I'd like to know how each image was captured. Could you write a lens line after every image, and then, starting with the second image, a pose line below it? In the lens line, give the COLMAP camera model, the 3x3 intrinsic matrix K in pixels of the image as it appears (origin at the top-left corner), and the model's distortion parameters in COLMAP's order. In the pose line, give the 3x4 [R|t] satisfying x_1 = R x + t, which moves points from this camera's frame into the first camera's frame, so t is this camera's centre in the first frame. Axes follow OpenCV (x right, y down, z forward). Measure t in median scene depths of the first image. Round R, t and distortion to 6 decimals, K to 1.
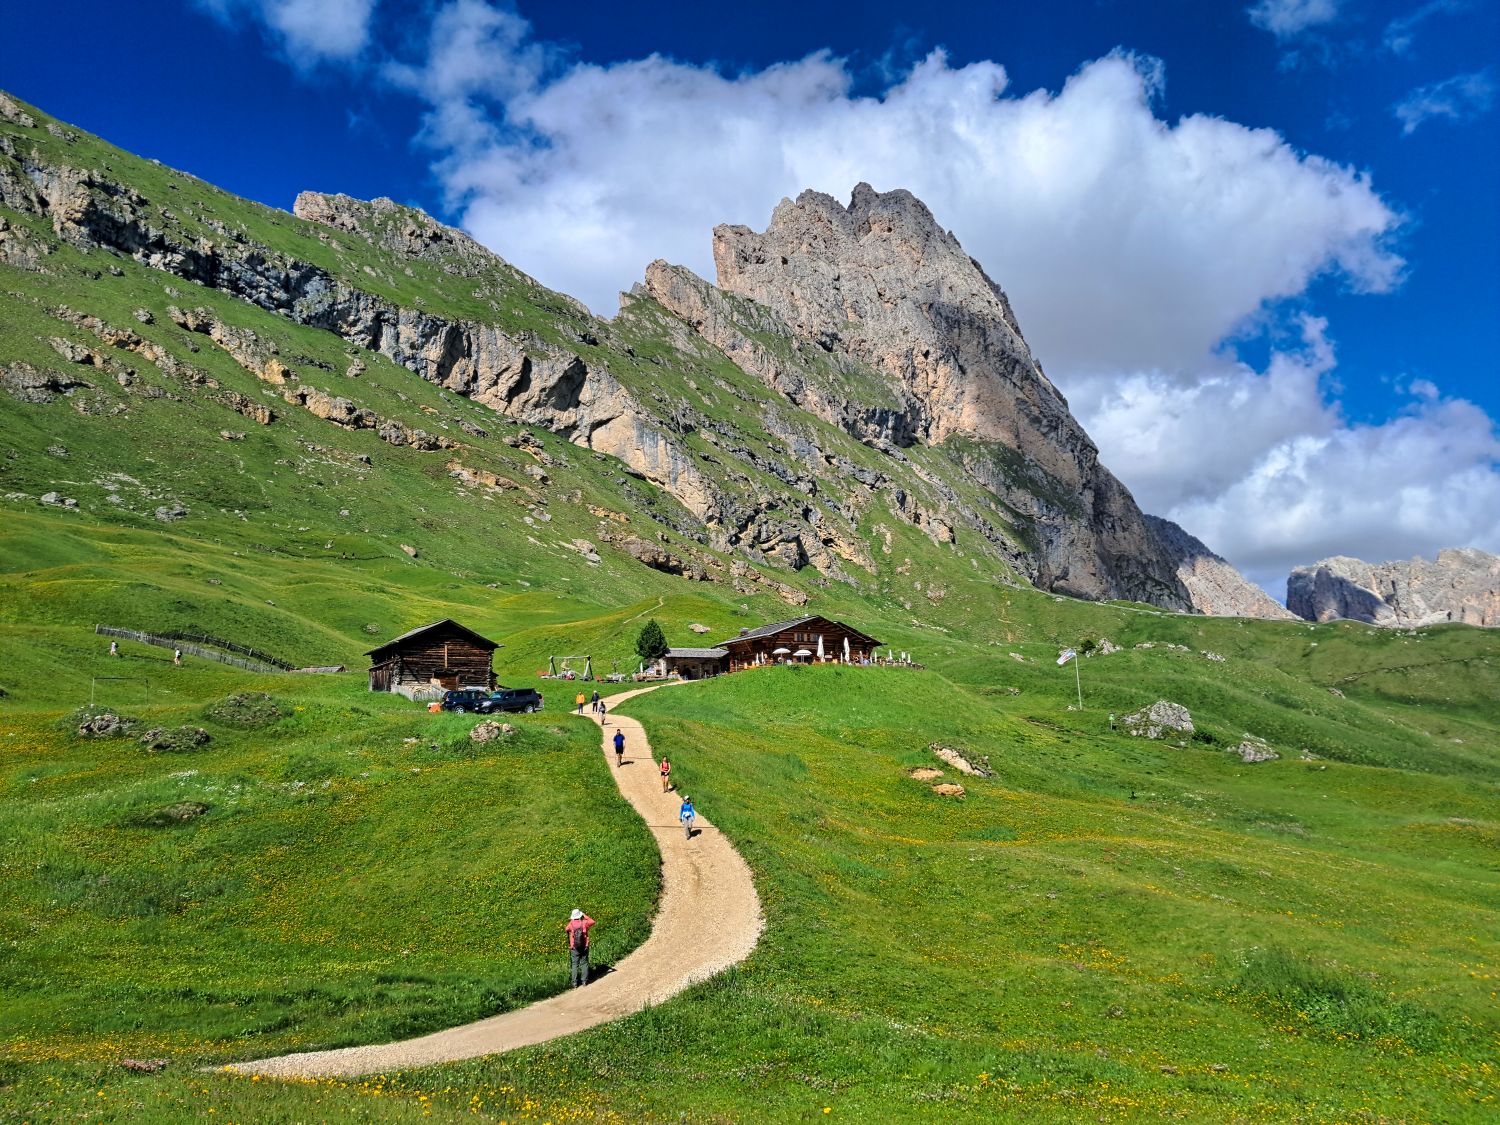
lens RADIAL K [[1195.6, 0, 756.7], [0, 1195.6, 561.2], [0, 0, 1]] dist [0.071014, -0.124195]
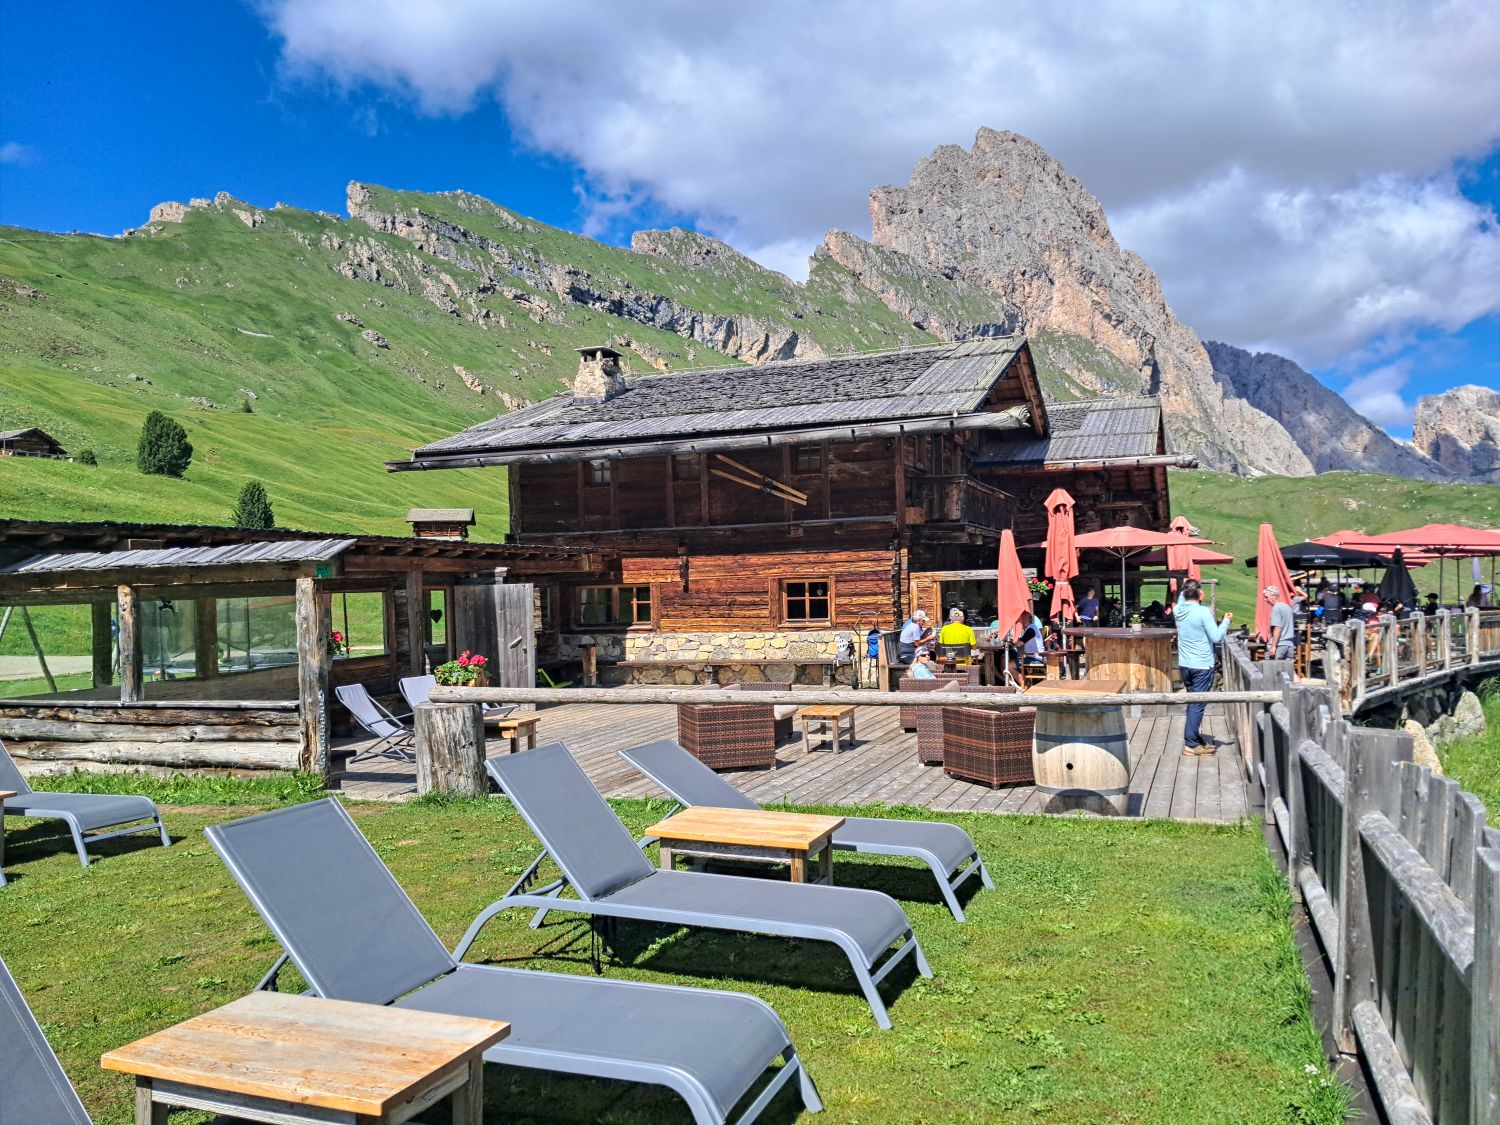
lens RADIAL K [[1195.6, 0, 751.5], [0, 1195.6, 590.2], [0, 0, 1]] dist [0.071014, -0.124195]
pose [[0.990799, 0.005092, -0.135244, 0.024373], [0.017777, 0.985738, 0.167348, -0.062453], [0.134167, -0.168212, 0.976578, -0.597792]]
